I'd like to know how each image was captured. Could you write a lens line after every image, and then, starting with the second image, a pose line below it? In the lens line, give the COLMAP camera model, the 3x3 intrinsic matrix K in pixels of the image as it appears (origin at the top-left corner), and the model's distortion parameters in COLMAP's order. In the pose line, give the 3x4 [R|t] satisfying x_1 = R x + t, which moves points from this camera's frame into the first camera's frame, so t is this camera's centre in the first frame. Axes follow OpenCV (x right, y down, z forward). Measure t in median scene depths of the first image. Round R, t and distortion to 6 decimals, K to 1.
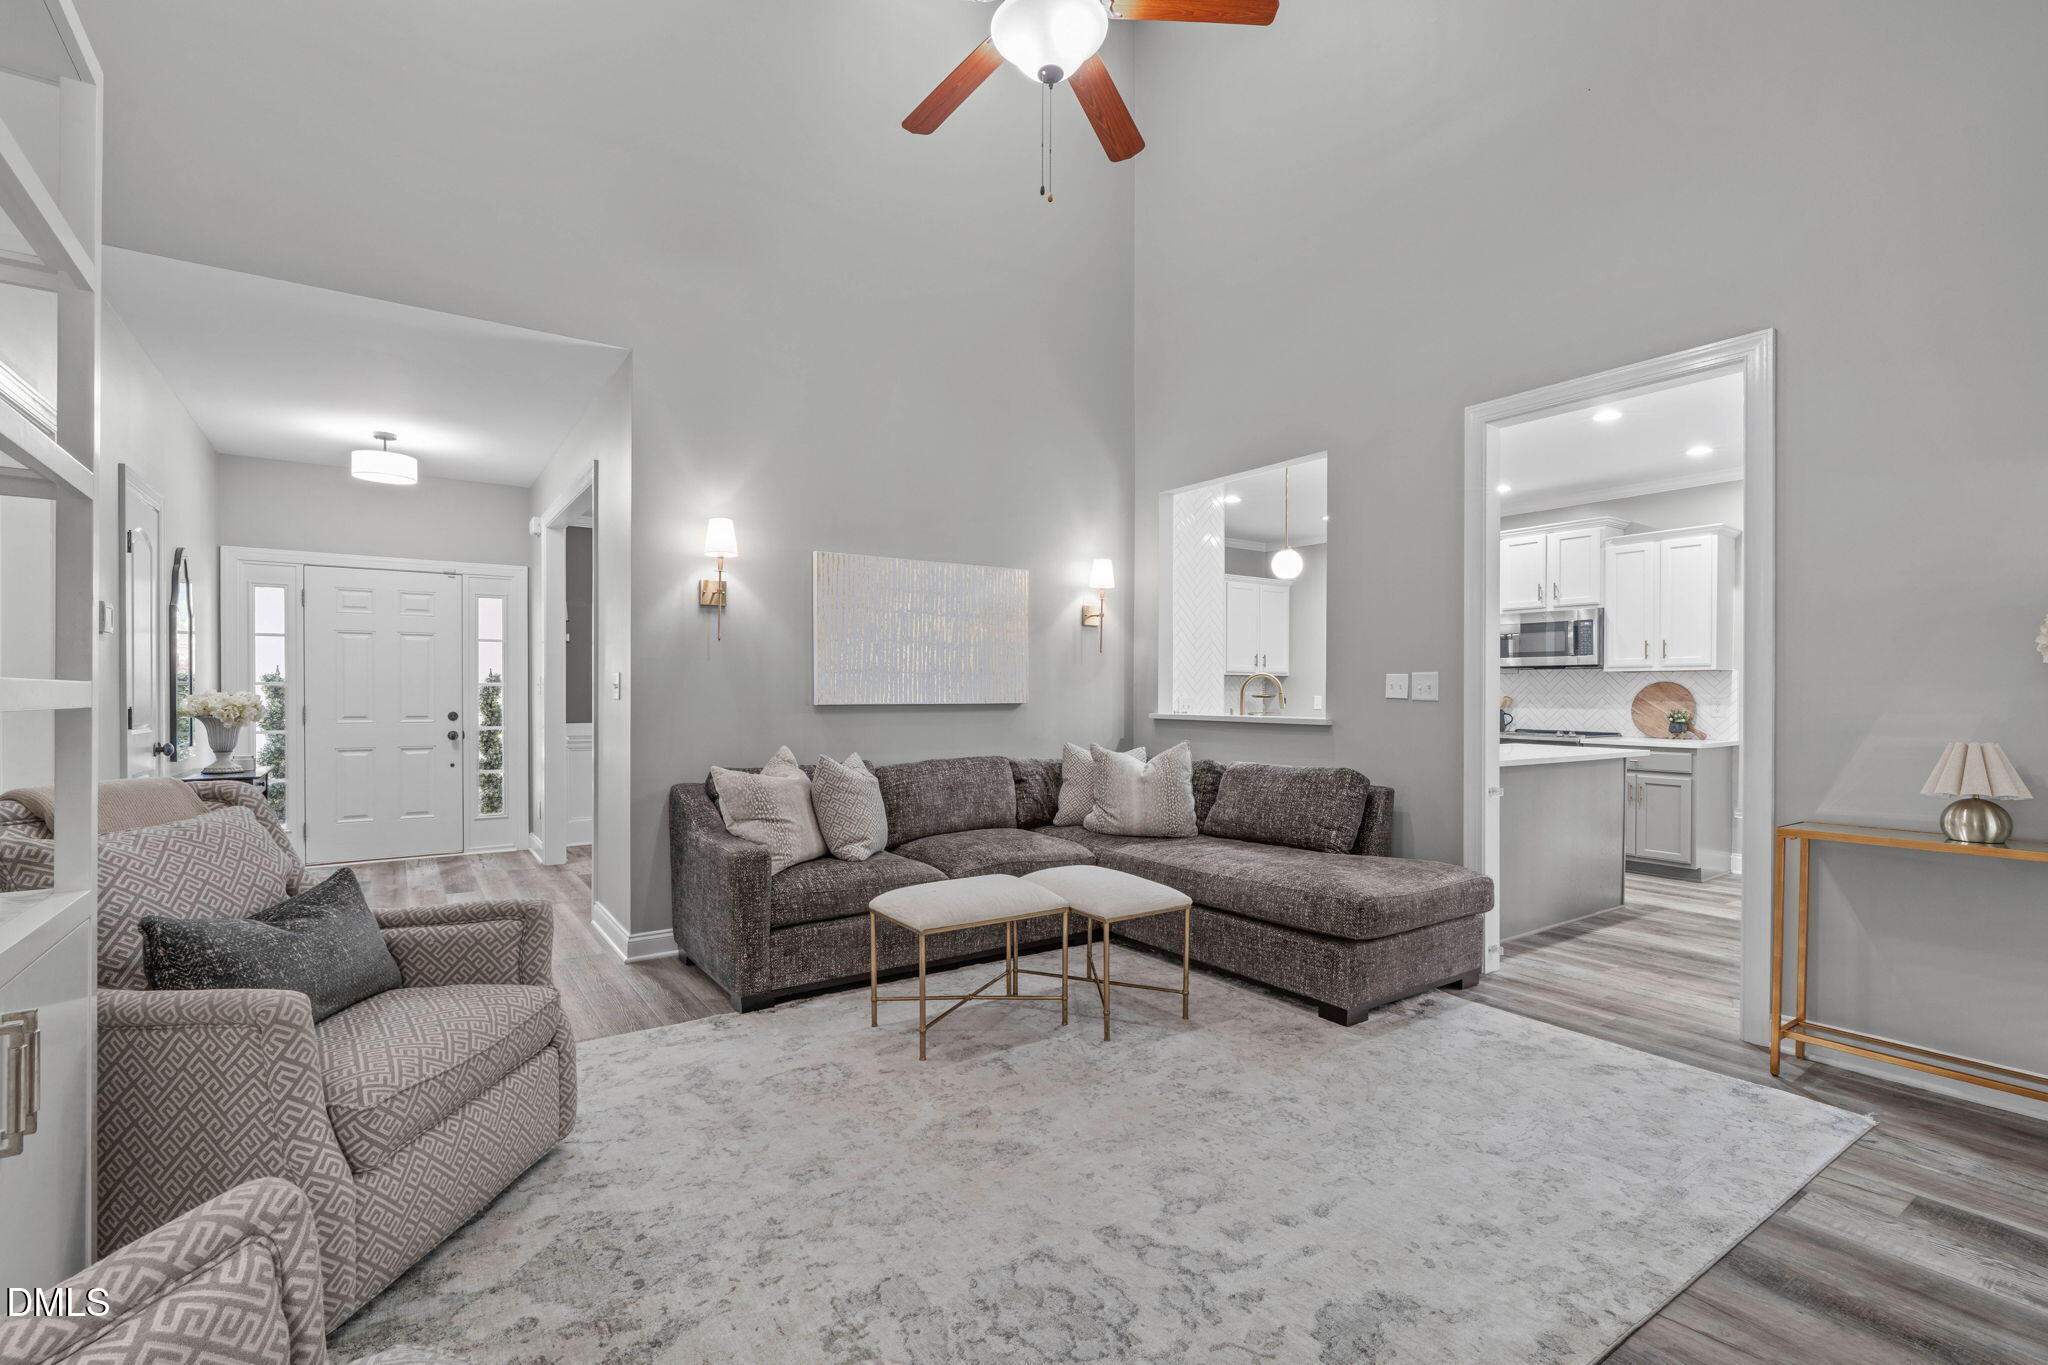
lens RADIAL K [[933.5, 0, 1083.3], [0, 933.5, 695.7], [0, 0, 1]] dist [-0.011618, 0.002650]
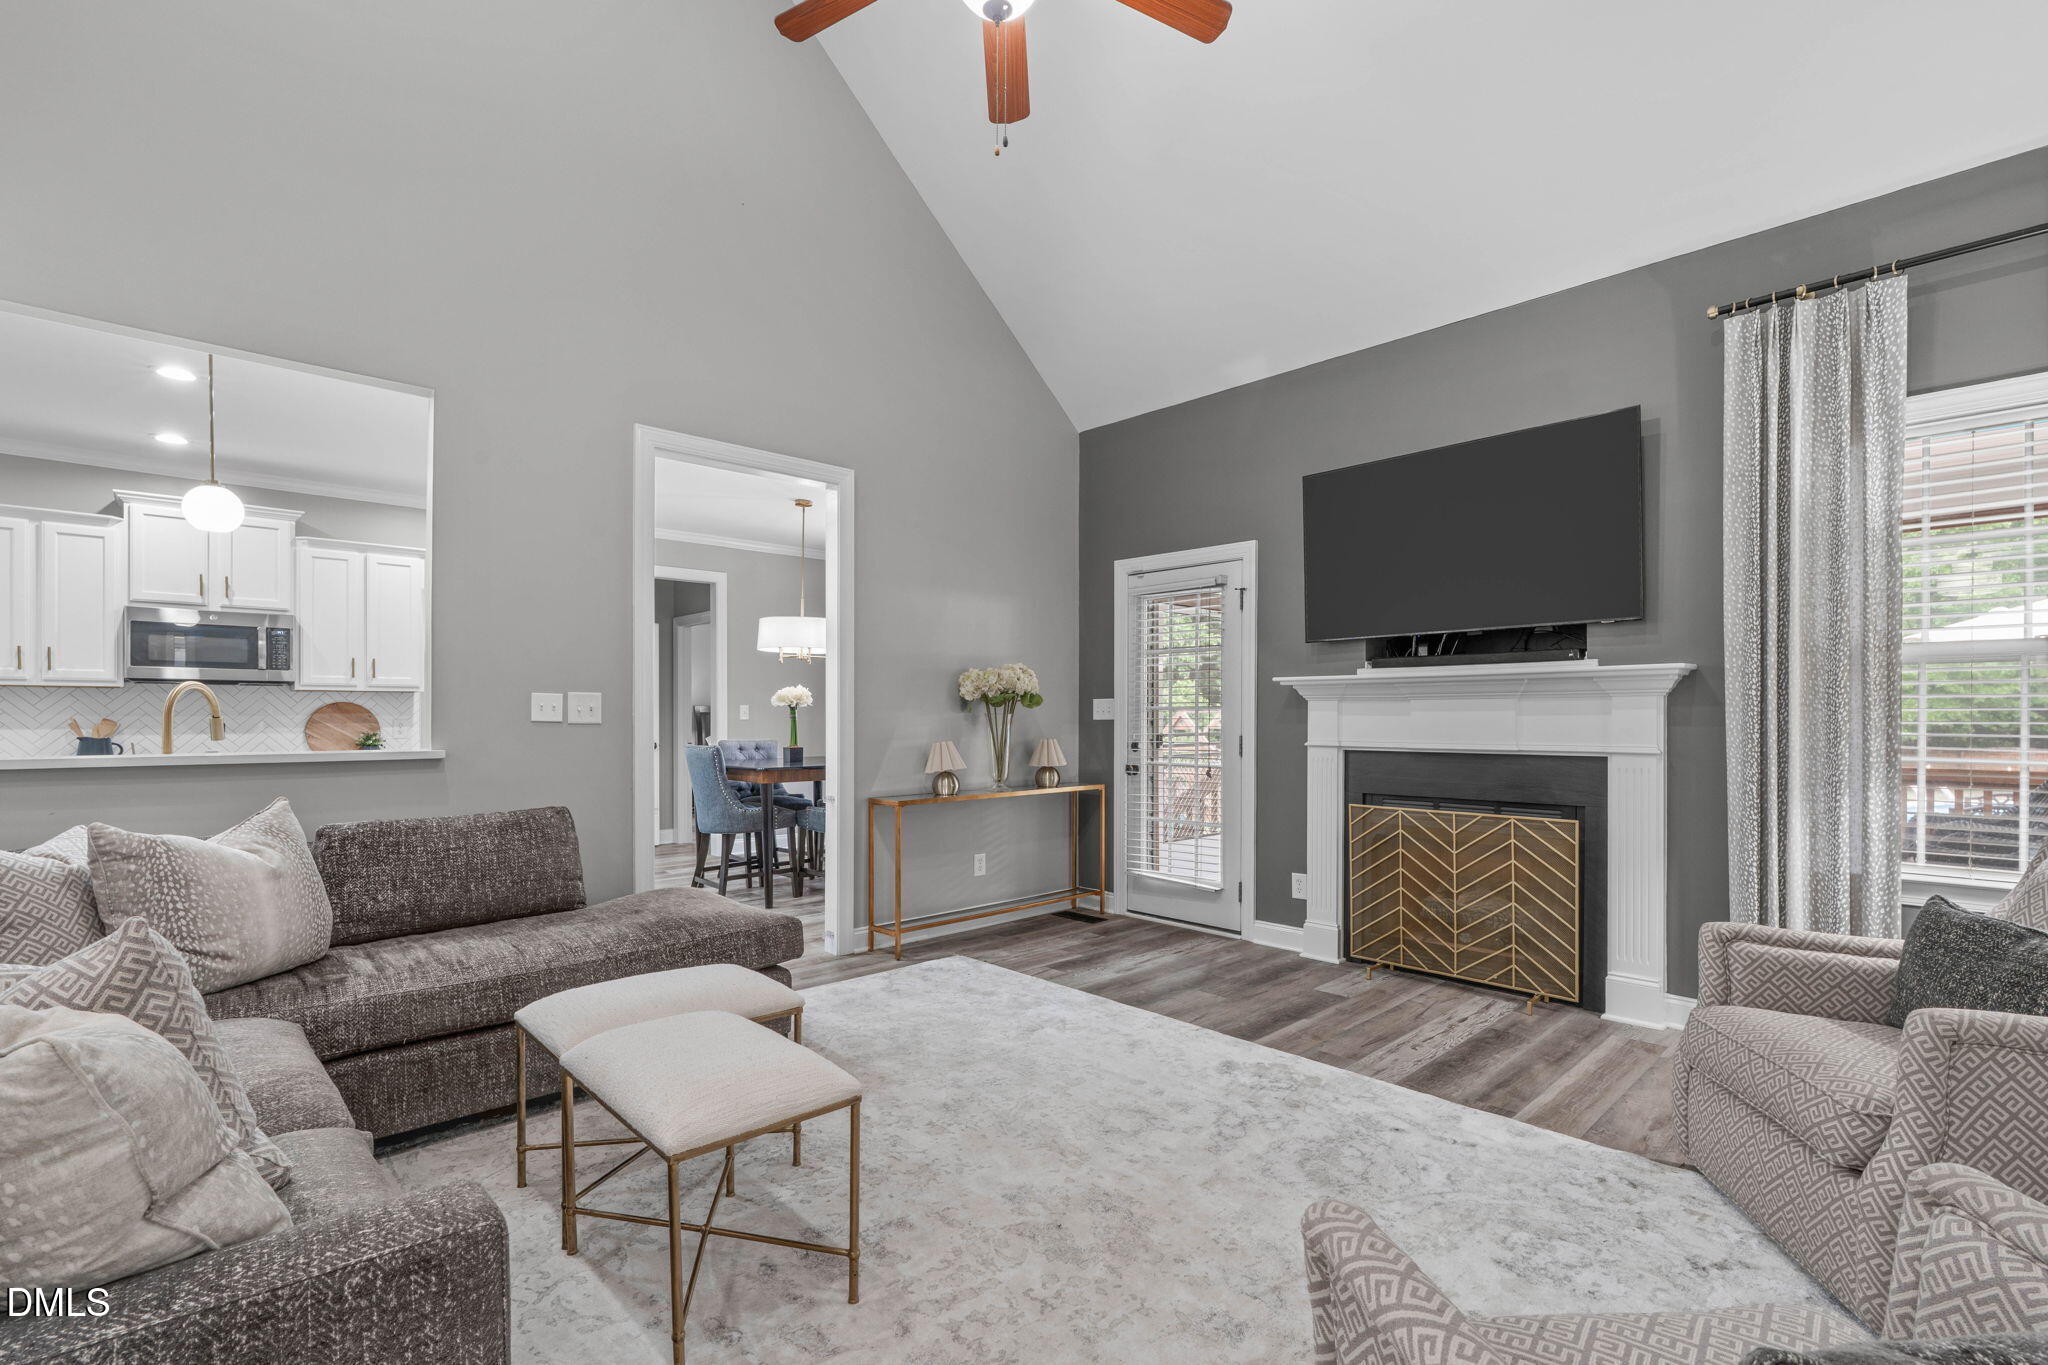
lens RADIAL K [[933.5, 0, 986.9], [0, 933.5, 721.8], [0, 0, 1]] dist [-0.011618, 0.002650]
pose [[-0.093146, -0.010554, 0.995597, -0.547915], [0.002867, 0.999937, 0.010868, -0.005174], [-0.995648, 0.003866, -0.093109, 0.658716]]
